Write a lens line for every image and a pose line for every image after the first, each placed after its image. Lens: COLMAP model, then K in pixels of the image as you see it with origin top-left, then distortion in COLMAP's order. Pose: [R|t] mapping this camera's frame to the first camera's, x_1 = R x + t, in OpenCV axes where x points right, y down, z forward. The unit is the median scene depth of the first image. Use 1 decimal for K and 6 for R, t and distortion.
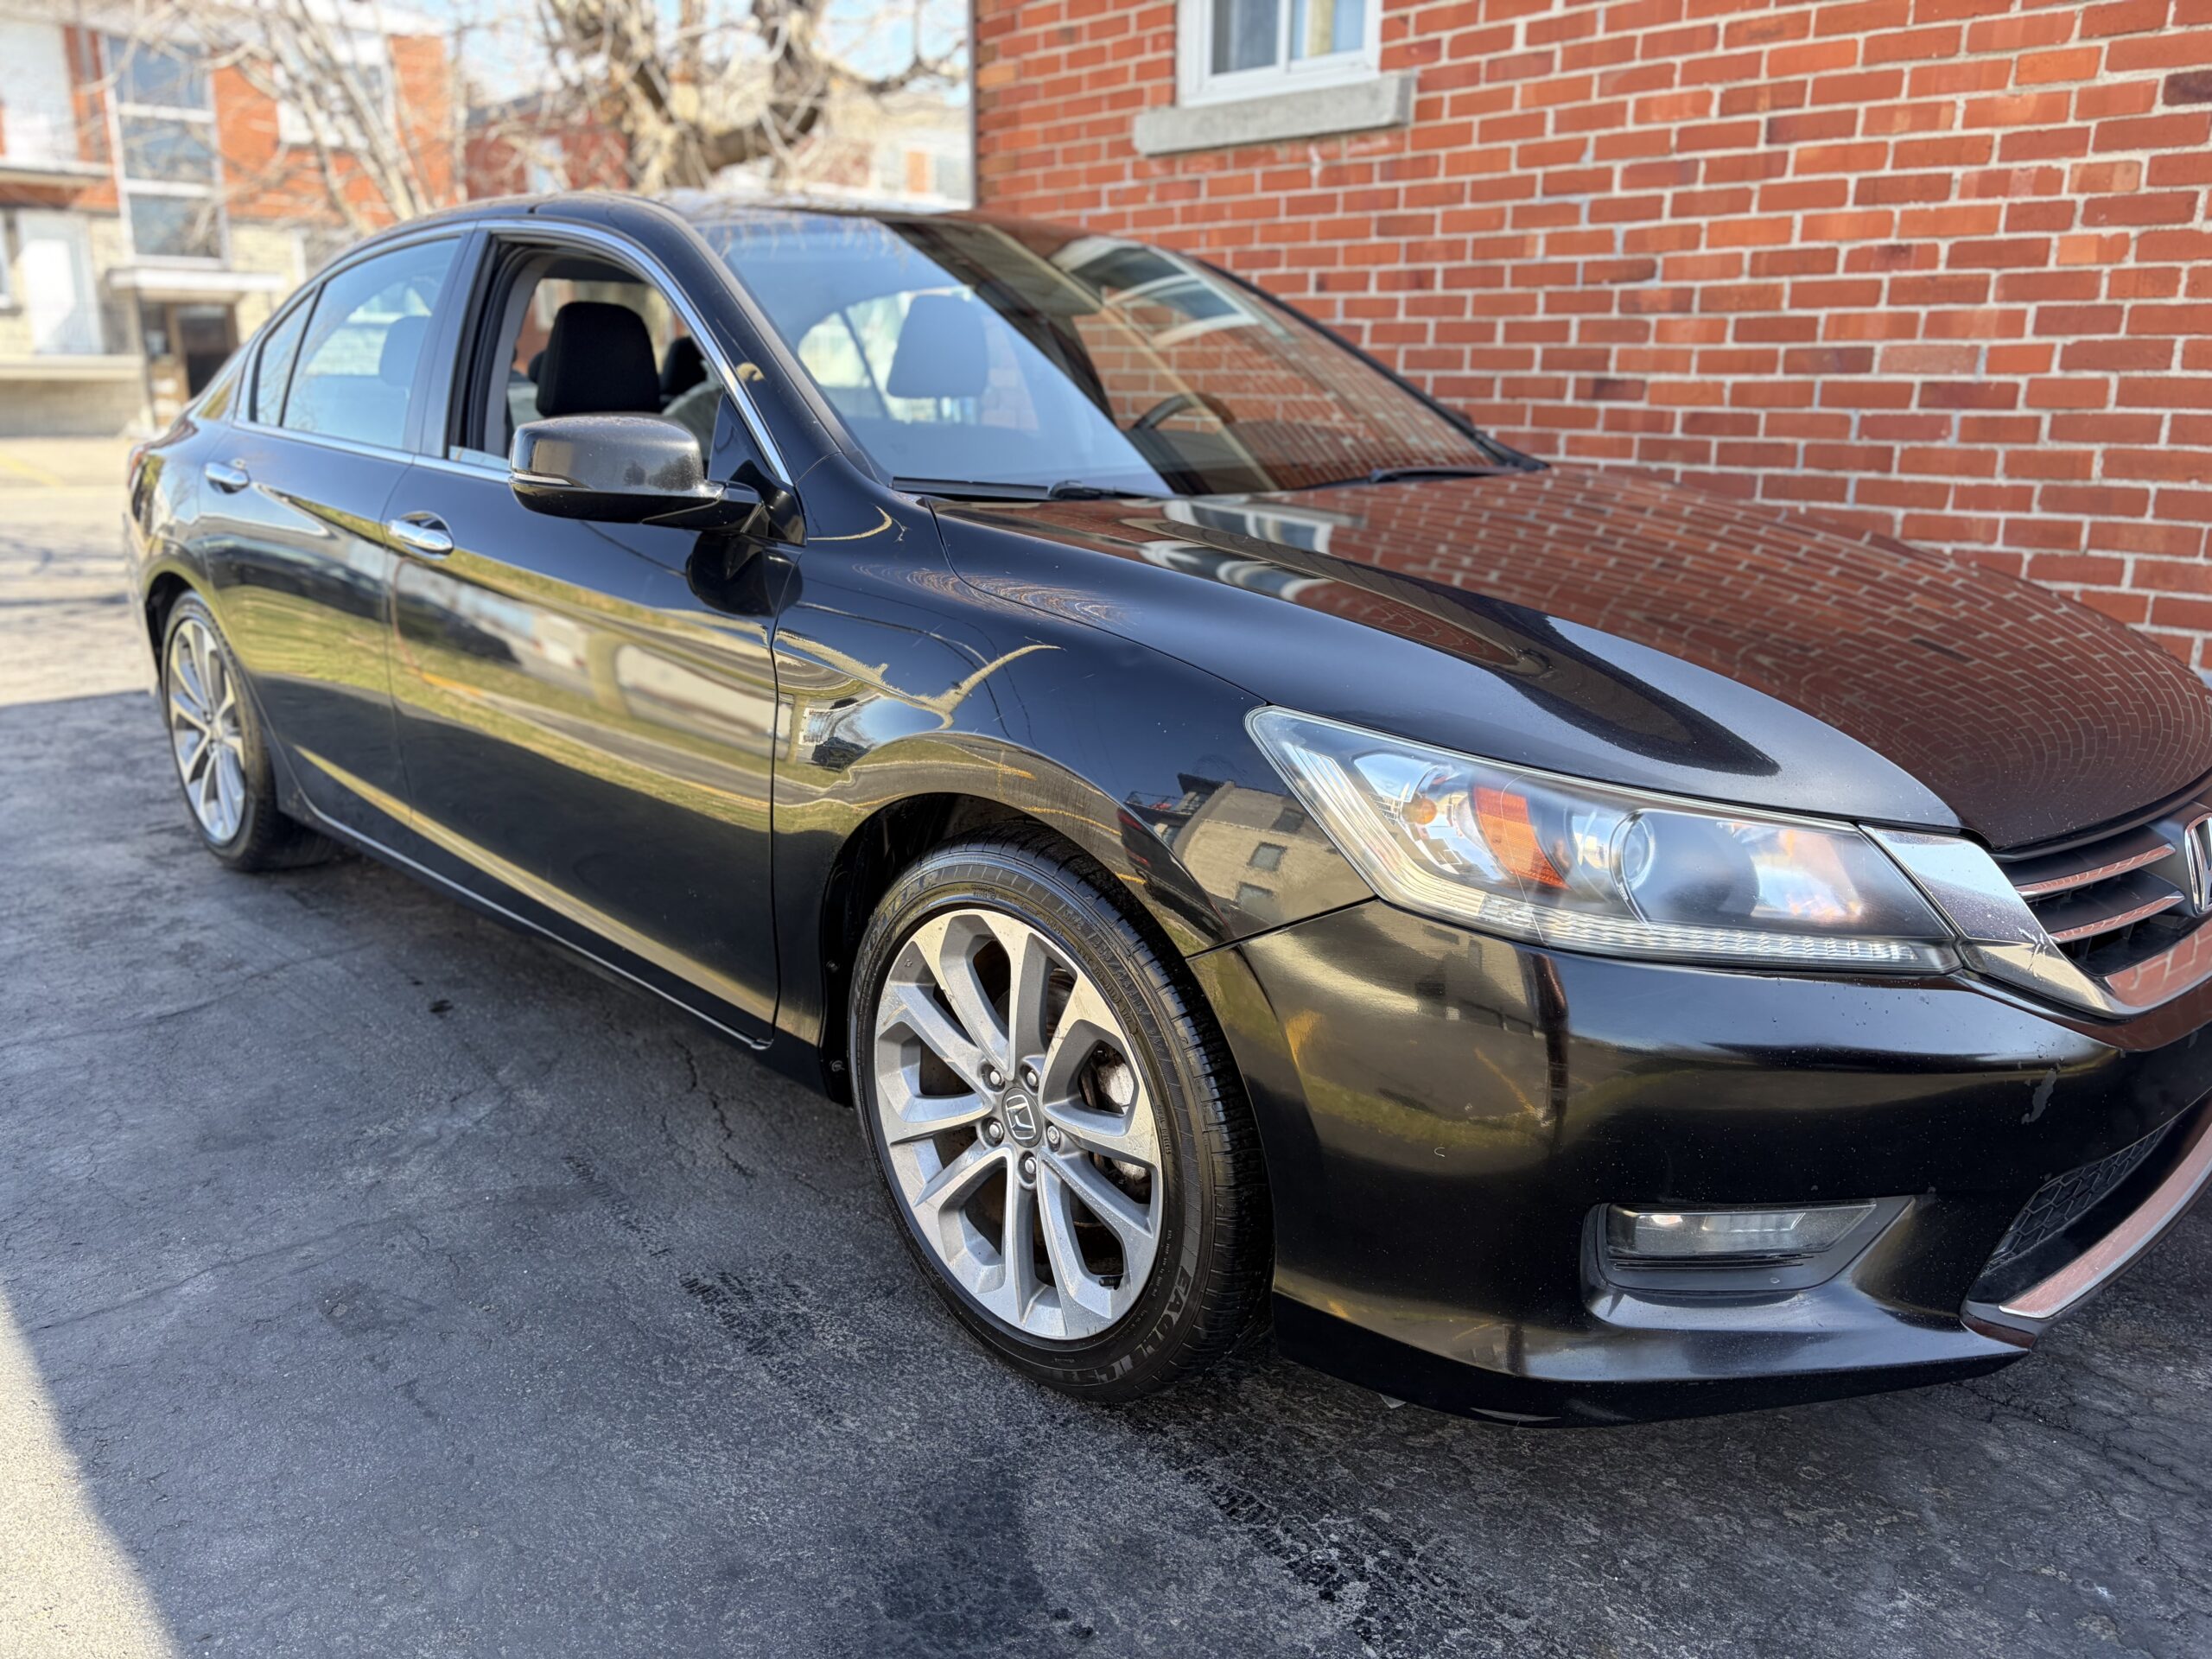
lens RADIAL K [[1665.9, 0, 1111.5], [0, 1665.9, 845.6], [0, 0, 1]] dist [0.028666, -0.043685]
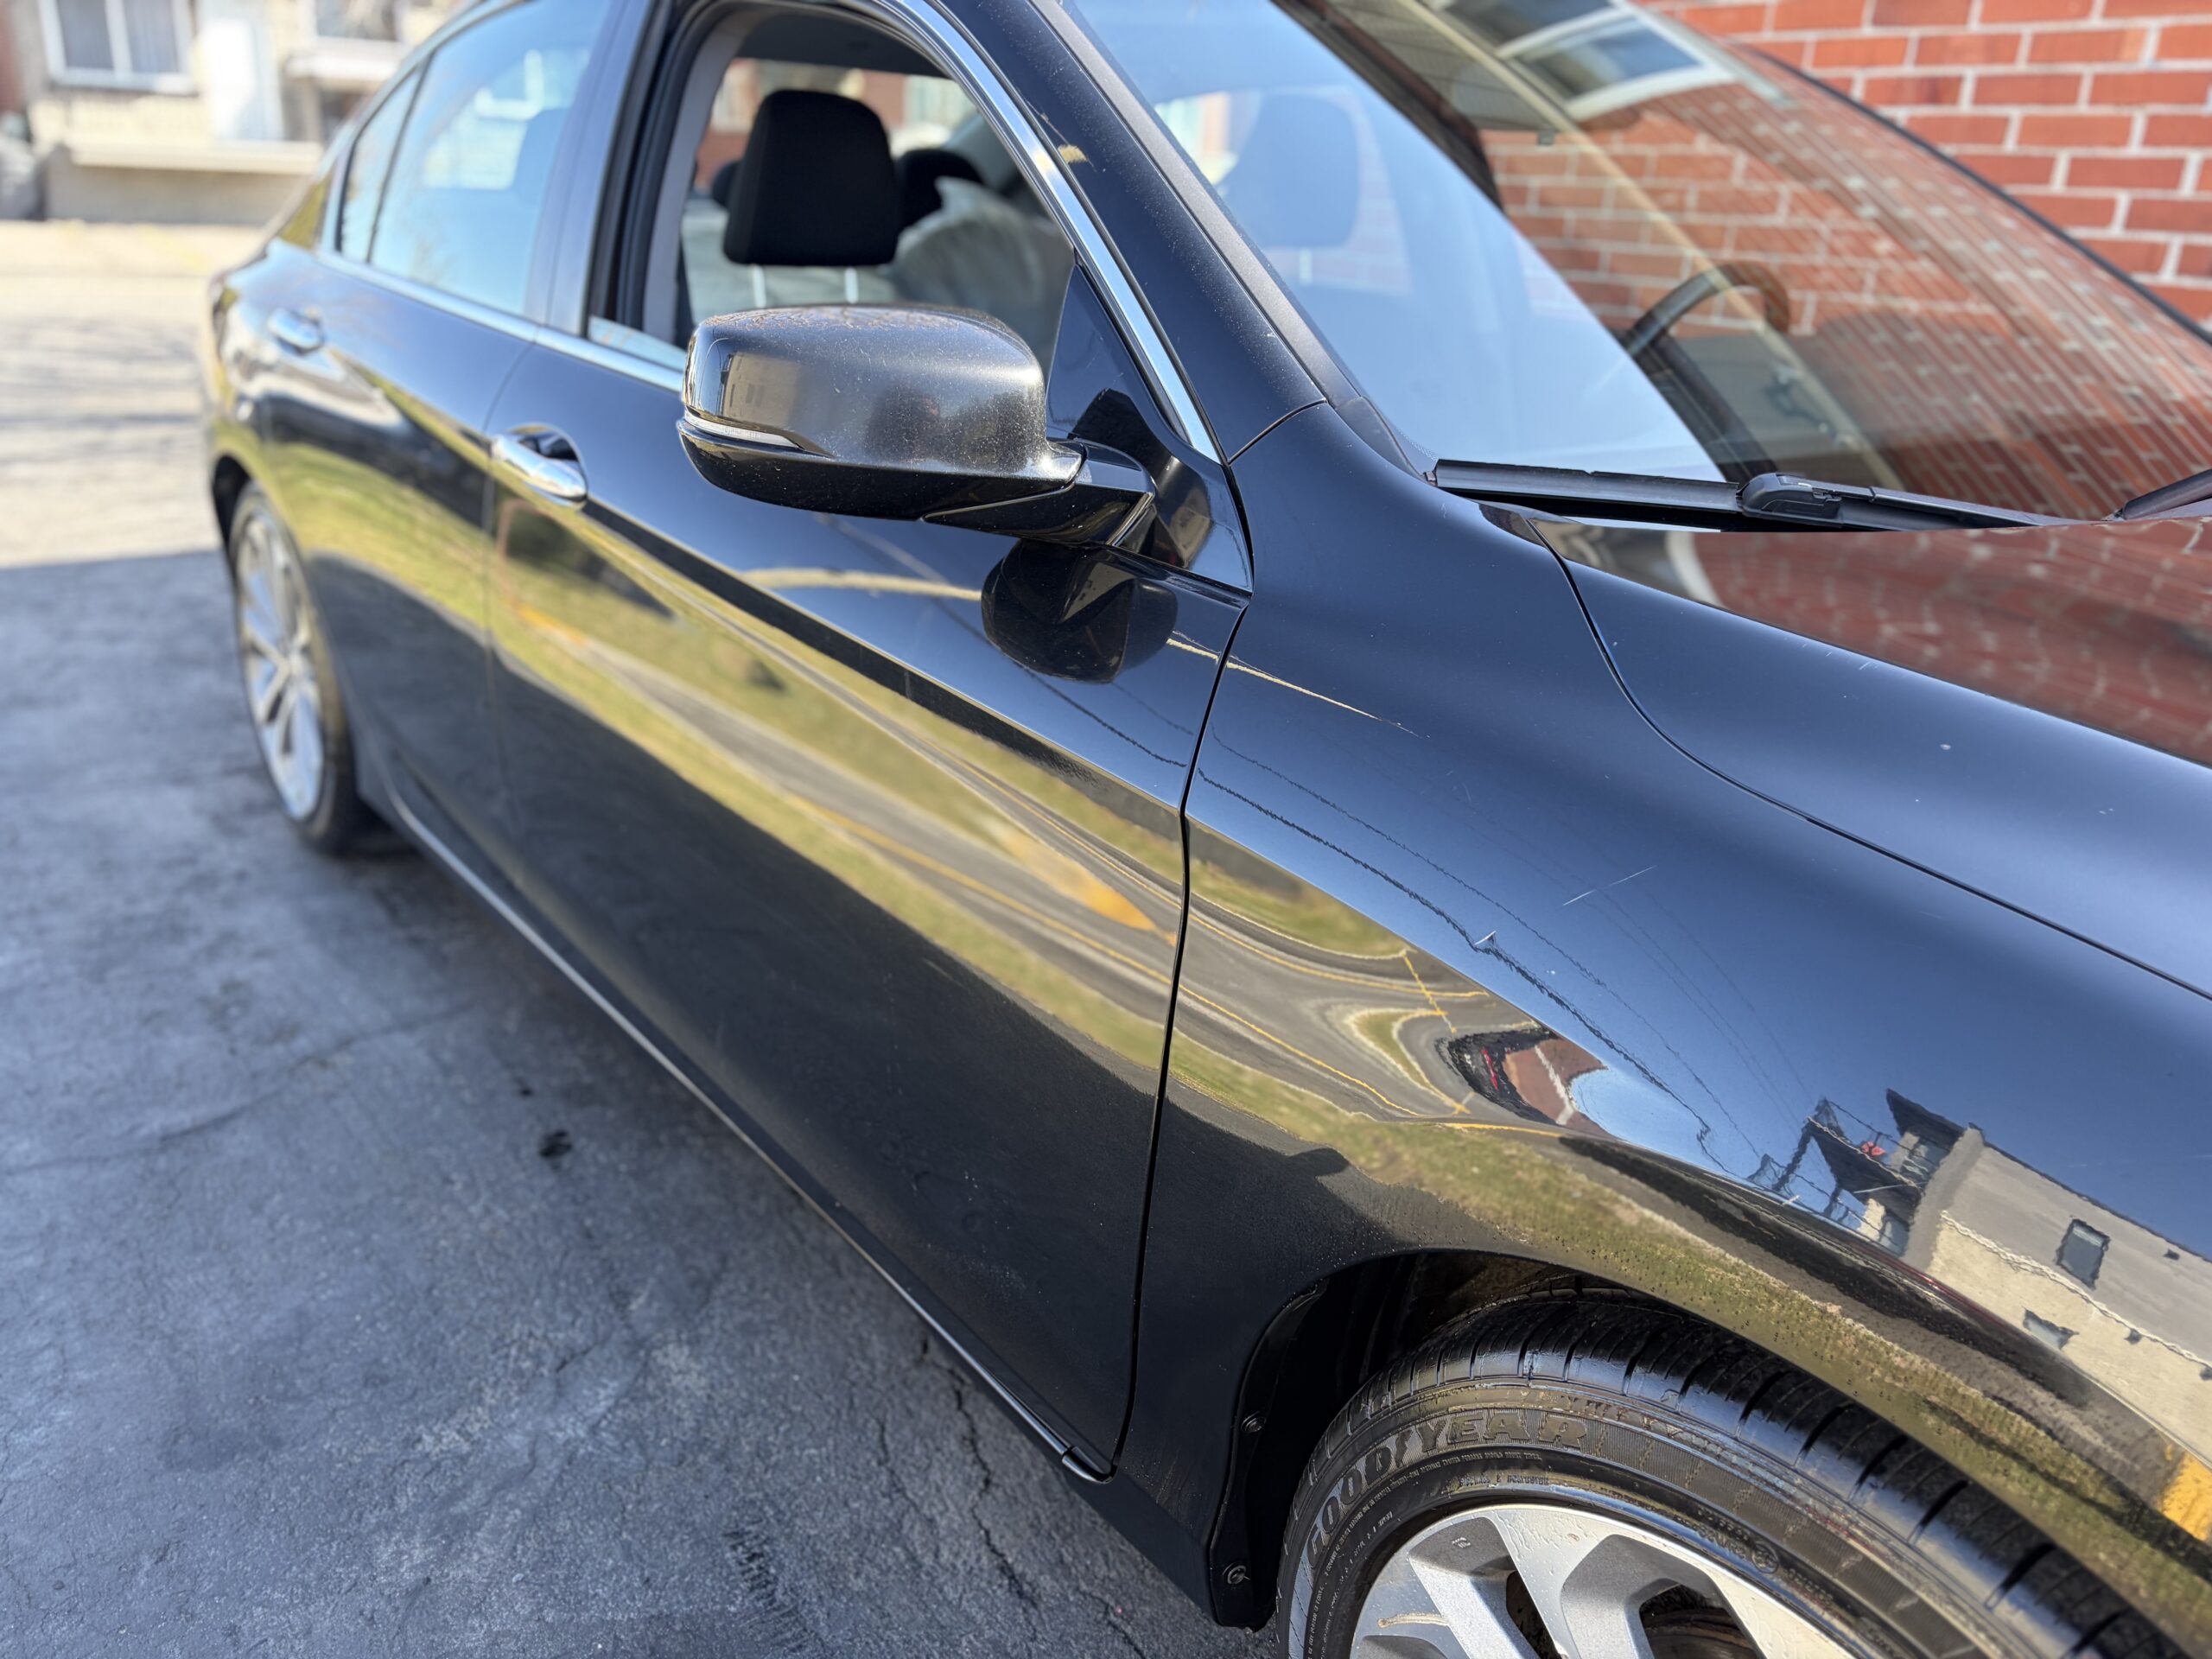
lens RADIAL K [[1665.9, 0, 1092.9], [0, 1665.9, 815.5], [0, 0, 1]] dist [0.028666, -0.043685]
pose [[0.993609, 0.064325, -0.092753, -0.117026], [-0.056389, 0.994717, 0.085785, -0.100218], [0.097781, -0.080007, 0.991987, 0.323279]]
